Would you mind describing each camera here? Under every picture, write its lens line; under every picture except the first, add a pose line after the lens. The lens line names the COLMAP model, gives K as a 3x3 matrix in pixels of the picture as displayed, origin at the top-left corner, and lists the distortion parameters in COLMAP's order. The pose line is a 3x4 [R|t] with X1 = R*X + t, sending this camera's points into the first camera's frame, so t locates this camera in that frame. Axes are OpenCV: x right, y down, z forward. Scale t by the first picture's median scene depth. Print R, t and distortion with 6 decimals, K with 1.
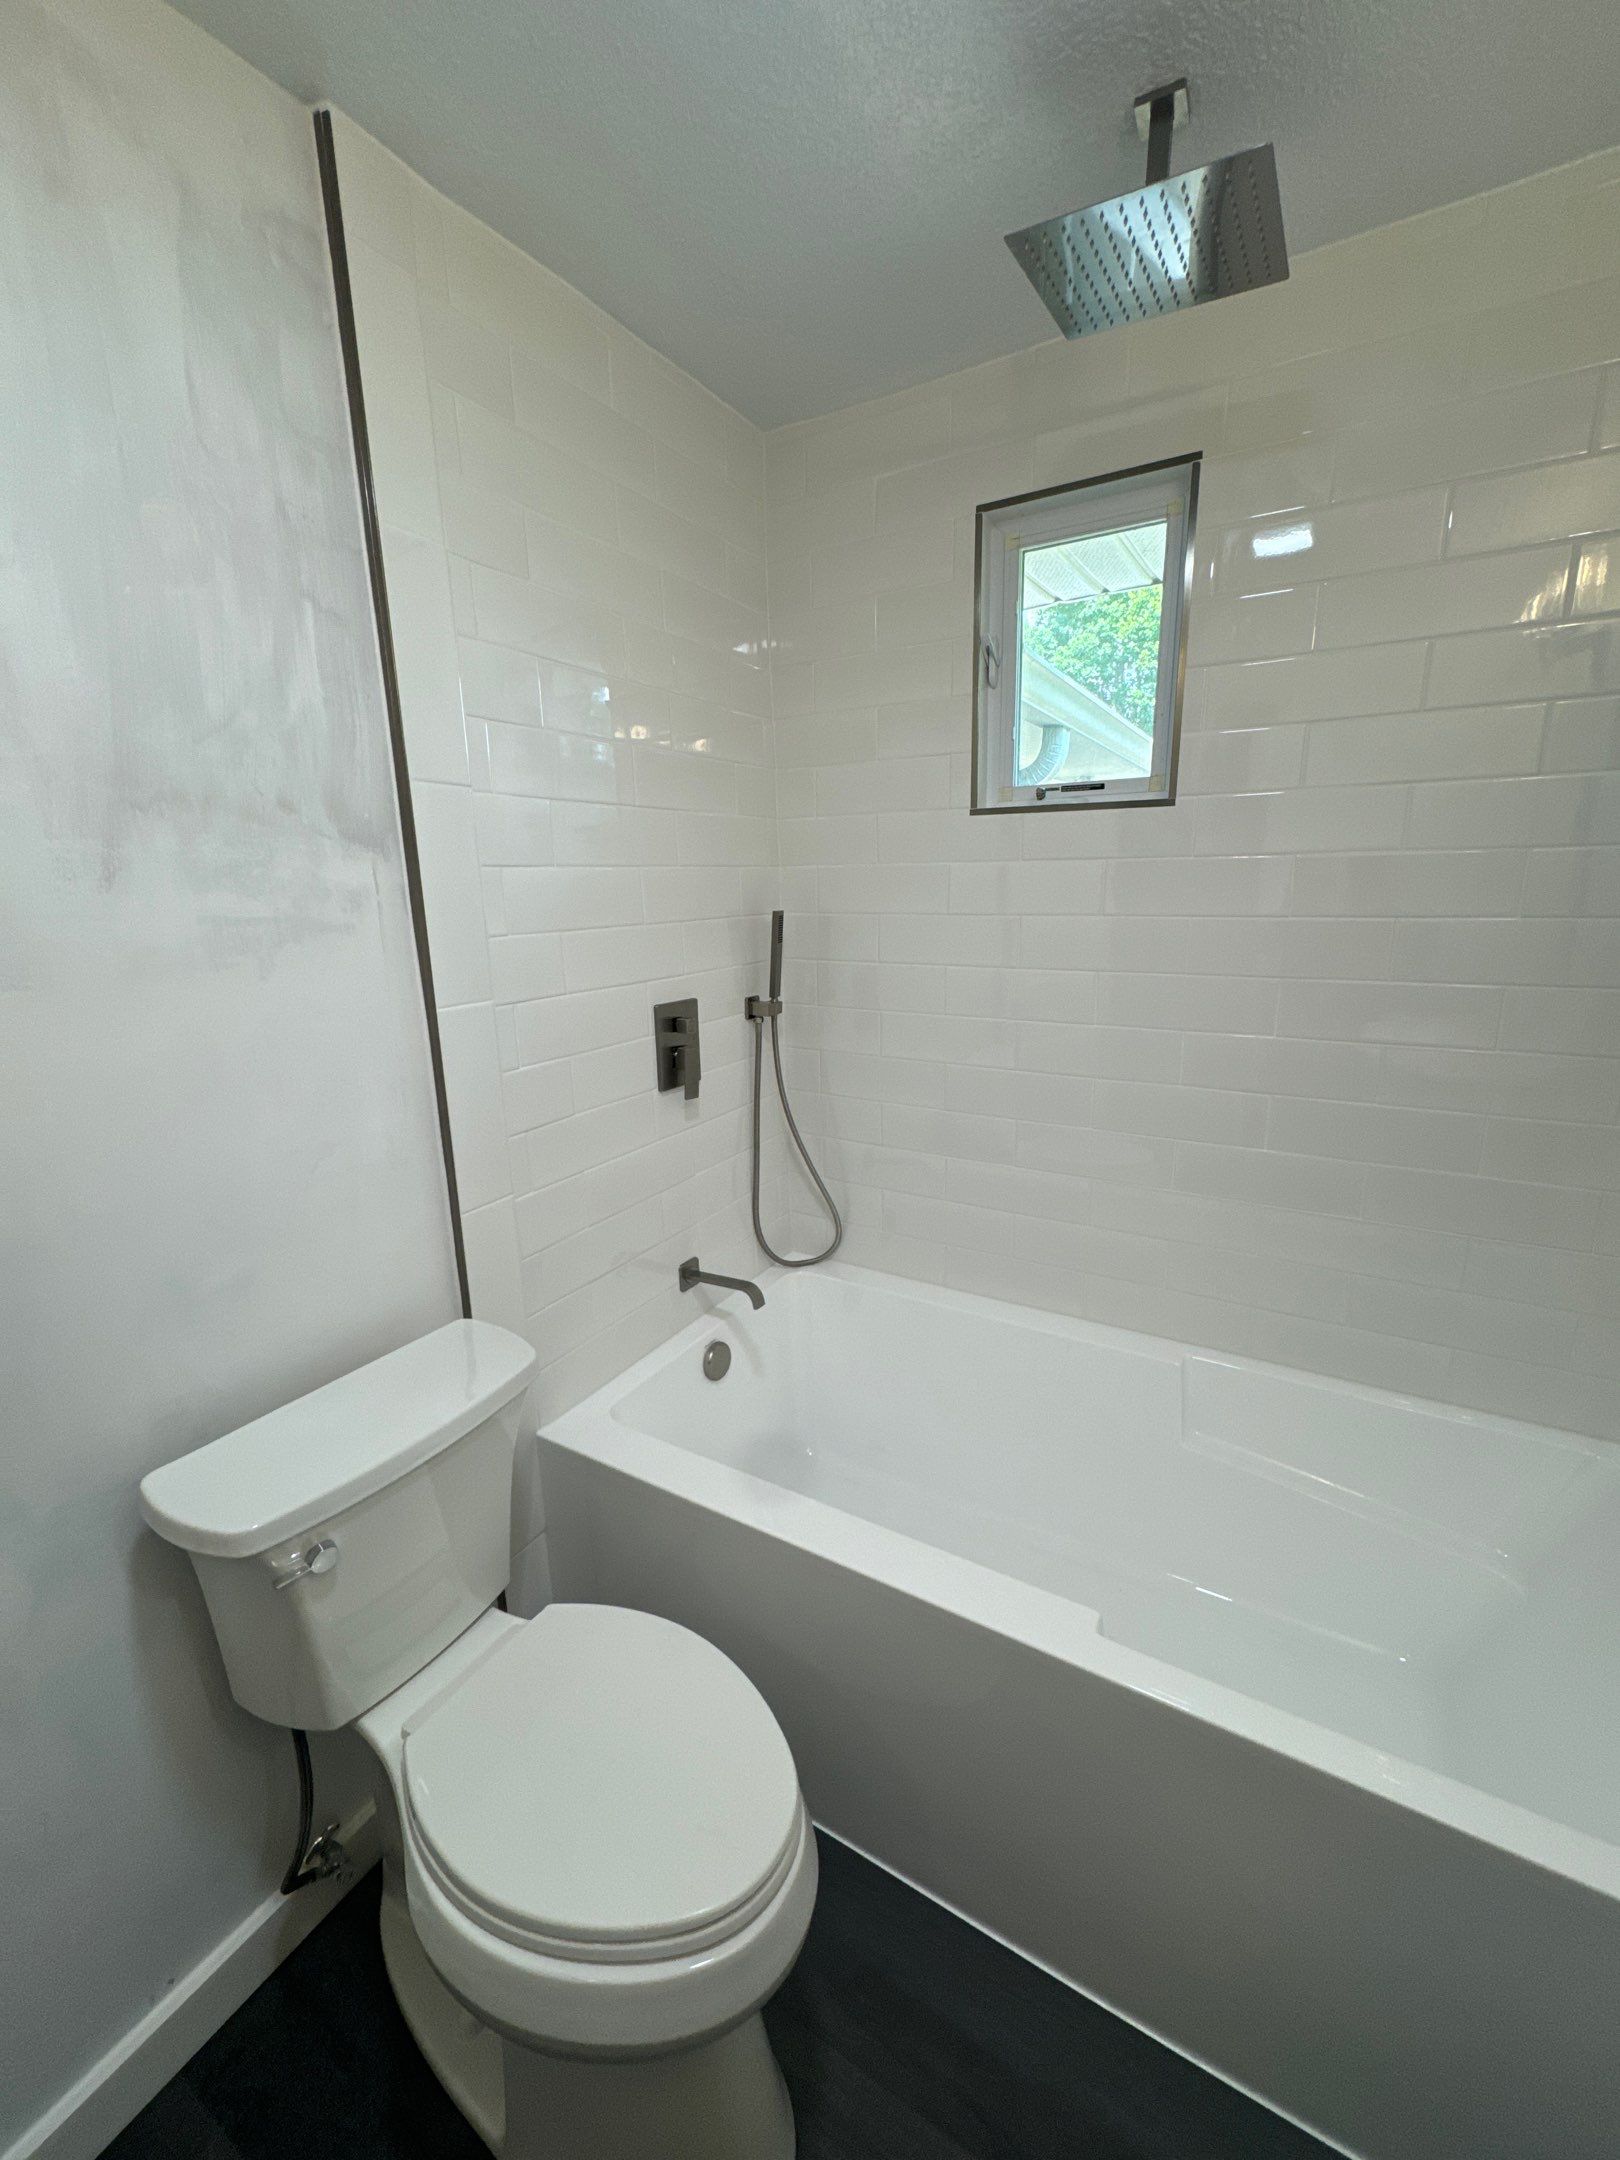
lens RADIAL K [[860.4, 0, 812.3], [0, 860.4, 1076.7], [0, 0, 1]] dist [-0.001184, -0.000162]
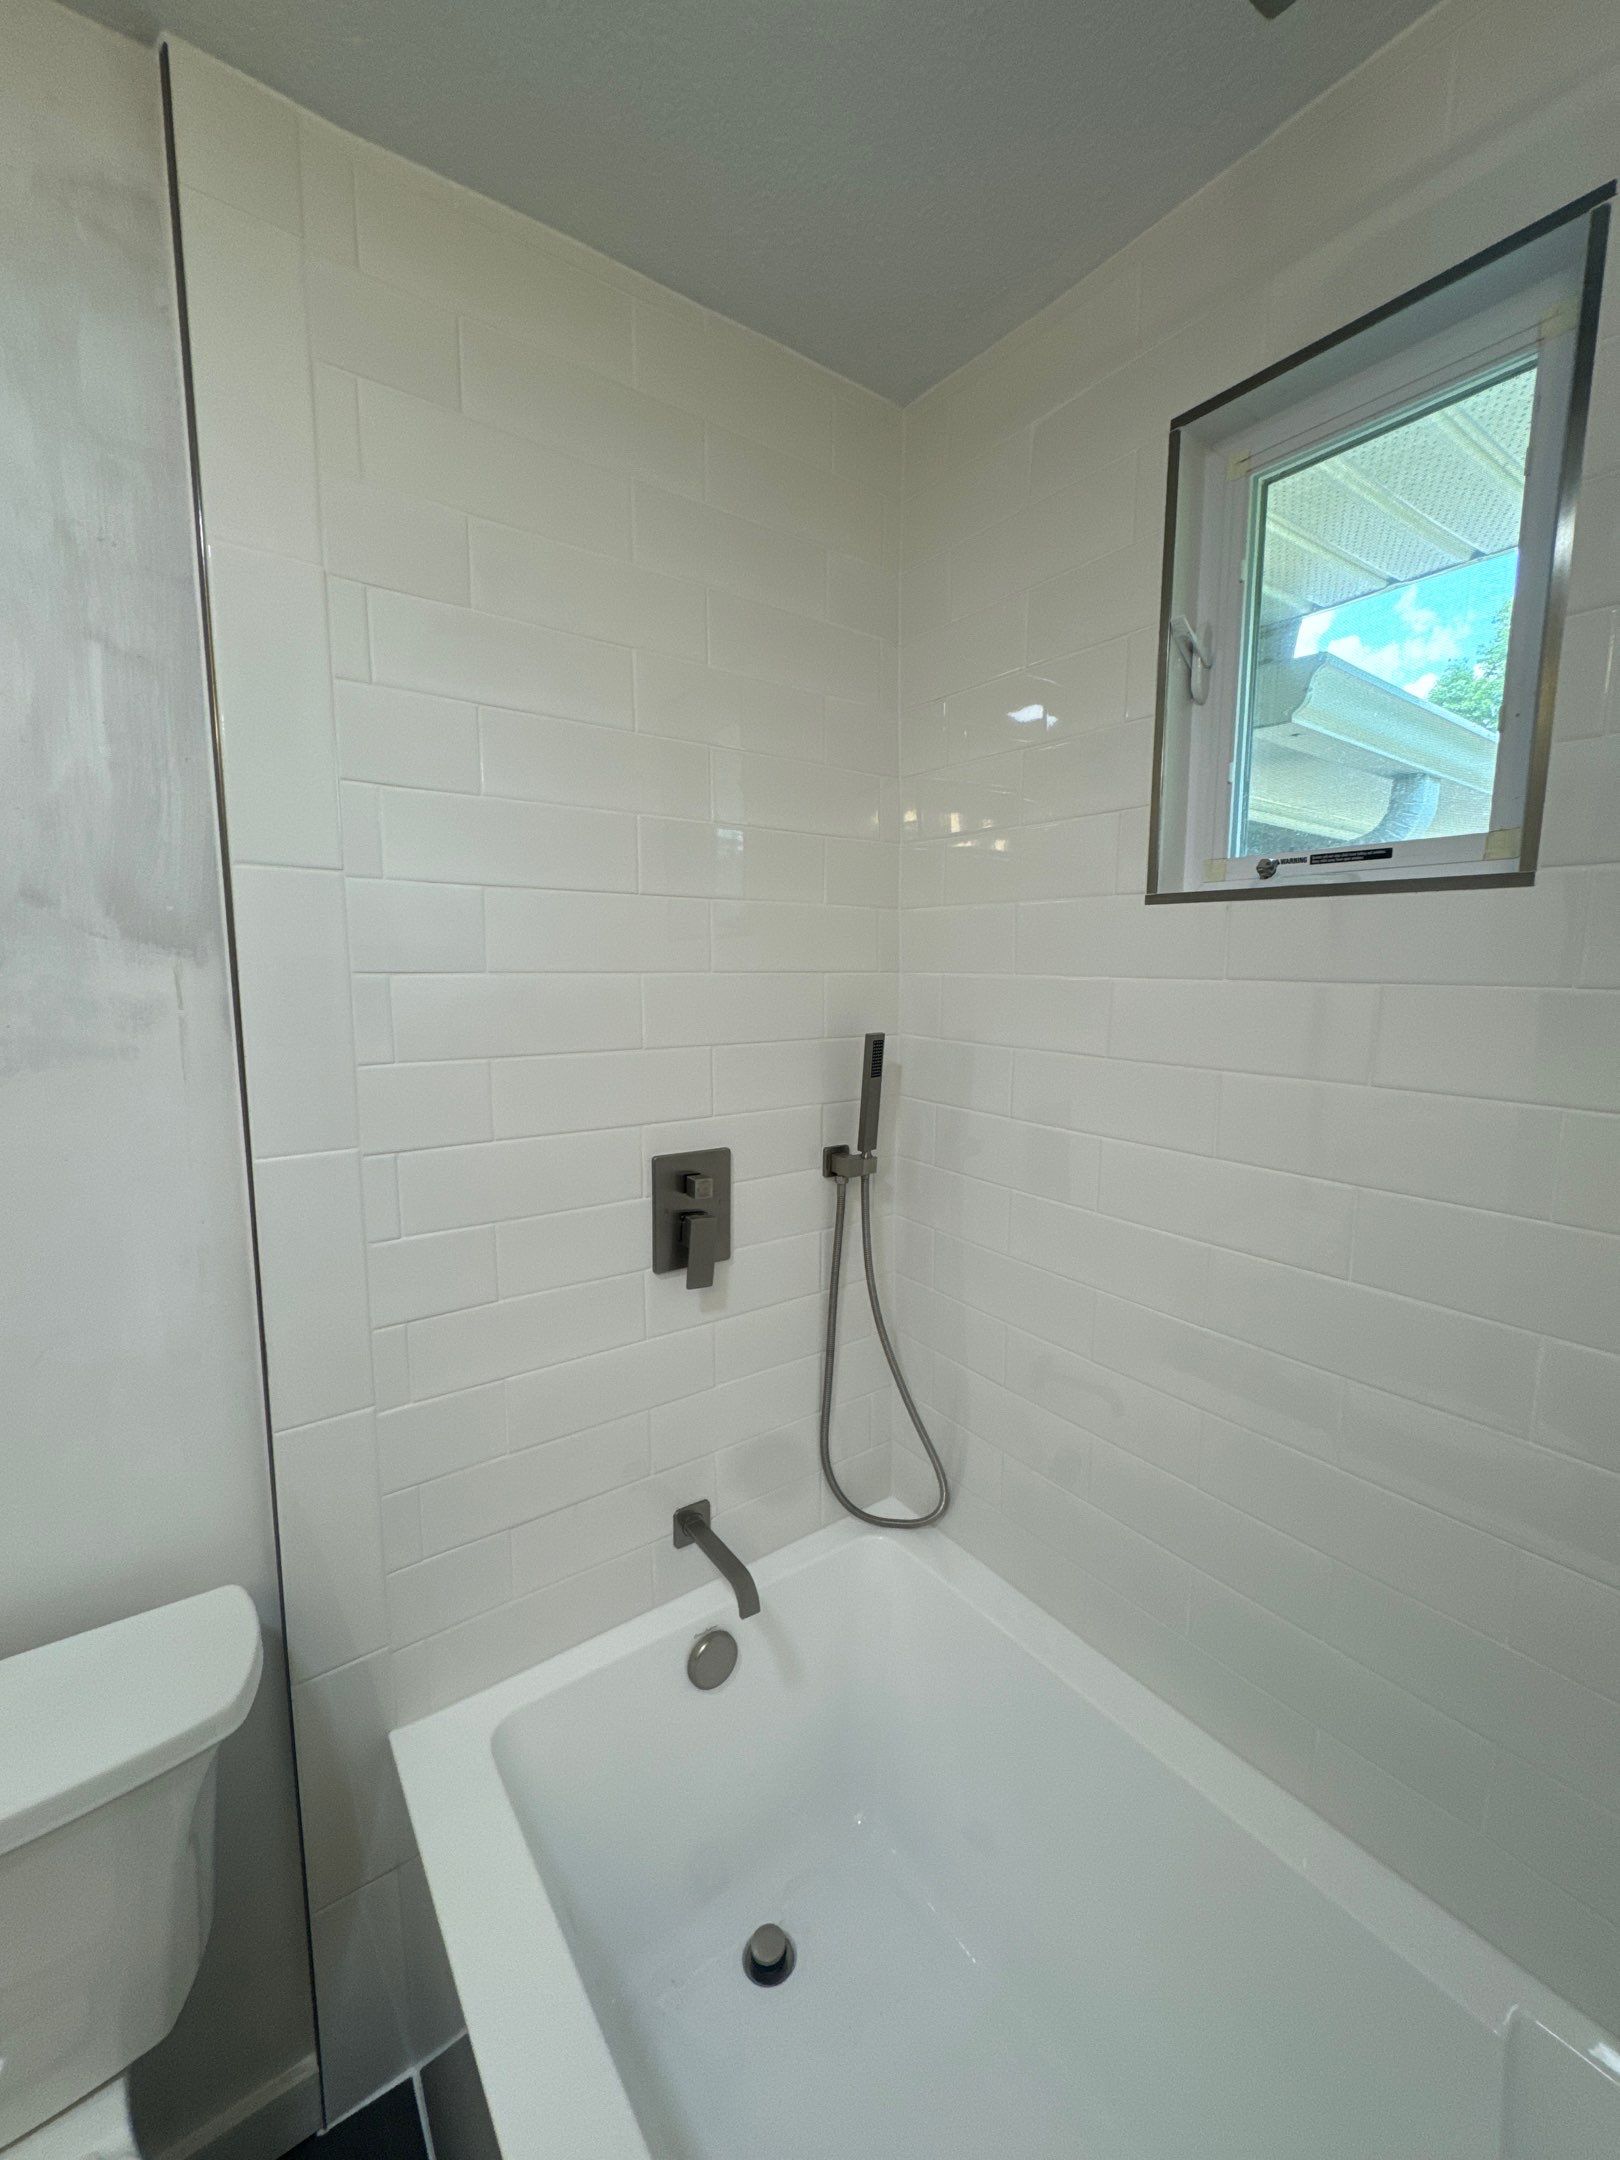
lens RADIAL K [[860.4, 0, 812.3], [0, 860.4, 1076.7], [0, 0, 1]] dist [-0.001184, -0.000162]
pose [[0.916882, 0.076897, -0.391680, 0.223680], [-0.113085, 0.991107, -0.070139, -0.113863], [0.382803, 0.108603, 0.917424, 0.364820]]
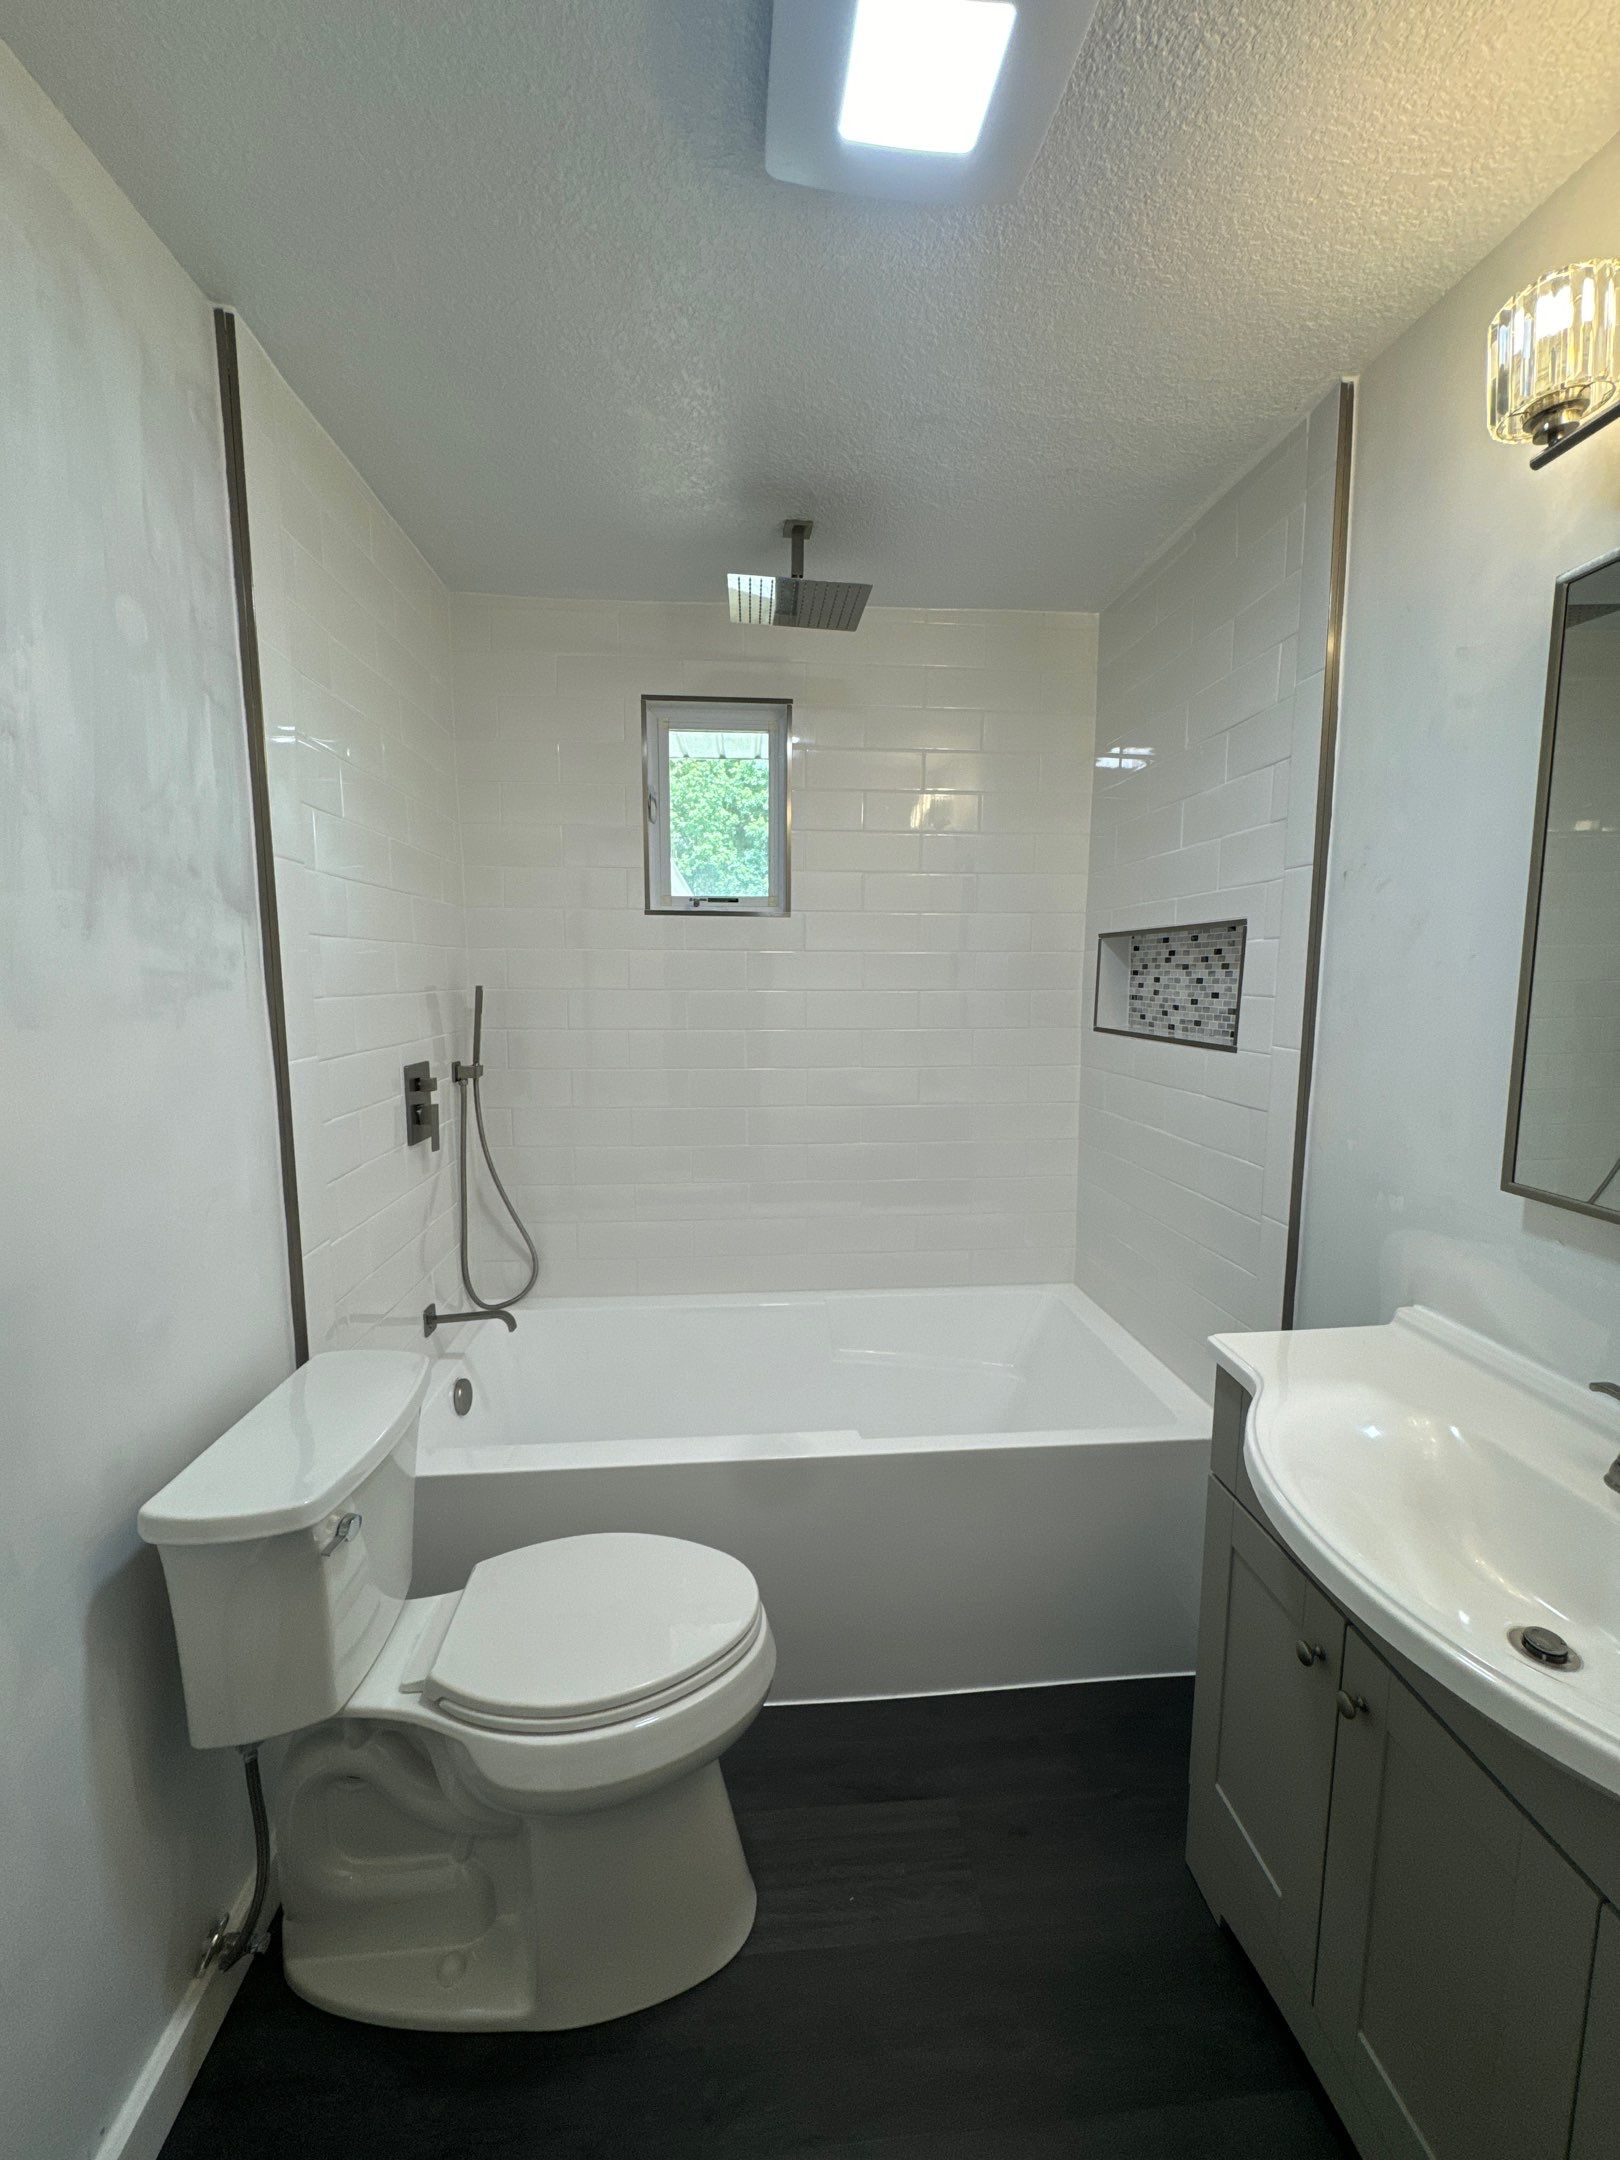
lens RADIAL K [[860.4, 0, 812.3], [0, 860.4, 1076.7], [0, 0, 1]] dist [-0.001184, -0.000162]
pose [[0.815340, -0.047065, 0.577067, -0.390386], [0.110200, 0.991086, -0.074870, 0.069475], [-0.568399, 0.124637, 0.813258, -0.185924]]
